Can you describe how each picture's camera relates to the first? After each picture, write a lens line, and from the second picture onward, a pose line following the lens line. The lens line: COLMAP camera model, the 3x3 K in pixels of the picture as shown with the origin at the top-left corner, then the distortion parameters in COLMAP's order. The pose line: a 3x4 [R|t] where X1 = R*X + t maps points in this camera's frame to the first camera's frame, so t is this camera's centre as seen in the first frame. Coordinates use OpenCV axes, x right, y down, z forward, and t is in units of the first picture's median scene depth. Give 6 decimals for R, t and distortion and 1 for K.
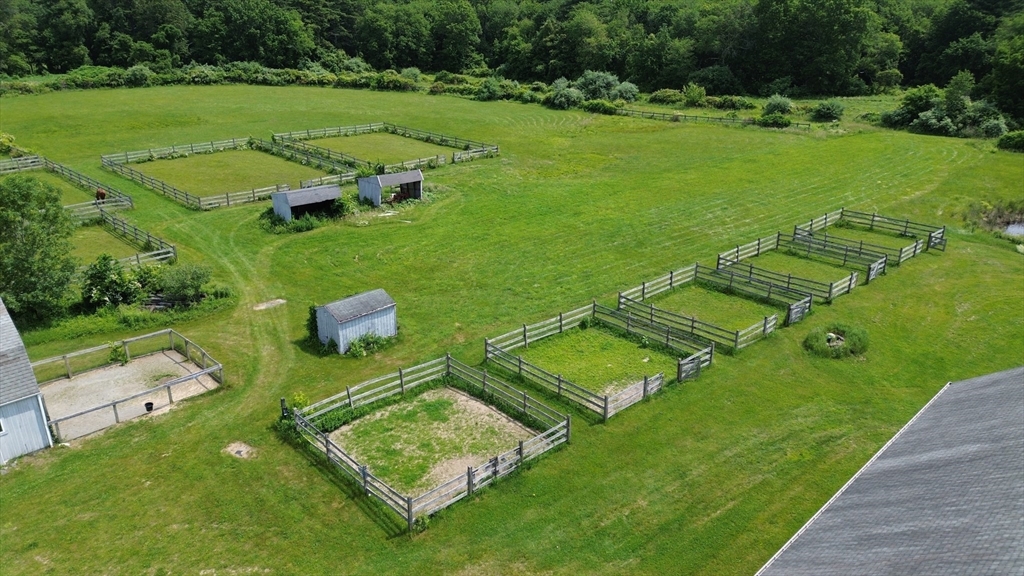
lens RADIAL K [[765.1, 0, 512.0], [0, 765.1, 288.0], [0, 0, 1]] dist [0.059804, -0.063637]
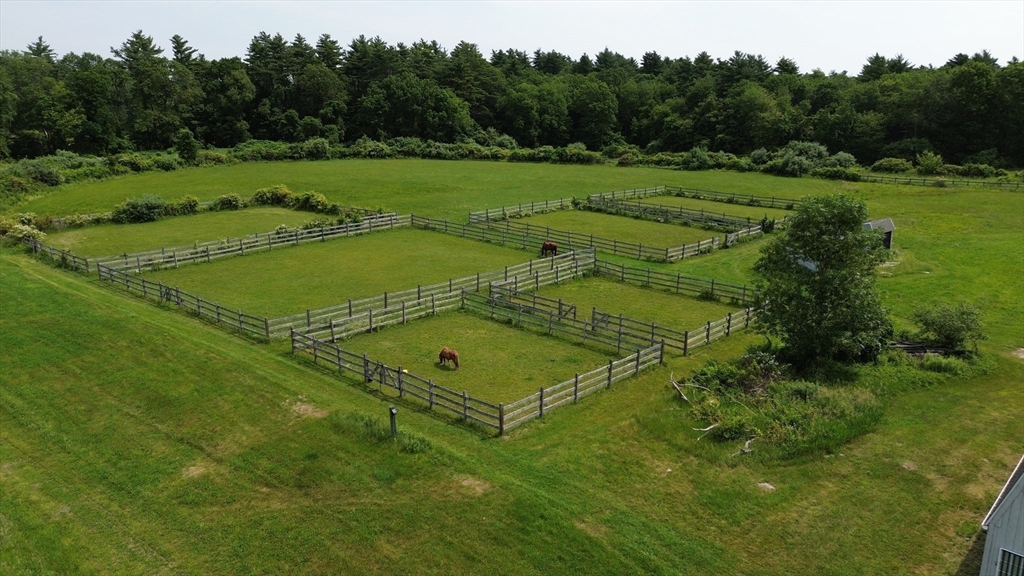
lens RADIAL K [[749.2, 0, 512.0], [0, 749.2, 288.0], [0, 0, 1]] dist [0.122350, -0.232544]
pose [[0.999519, -0.001954, 0.030954, -0.255299], [0.005399, 0.993736, -0.111622, 0.011842], [-0.030542, 0.111735, 0.993269, 0.048952]]
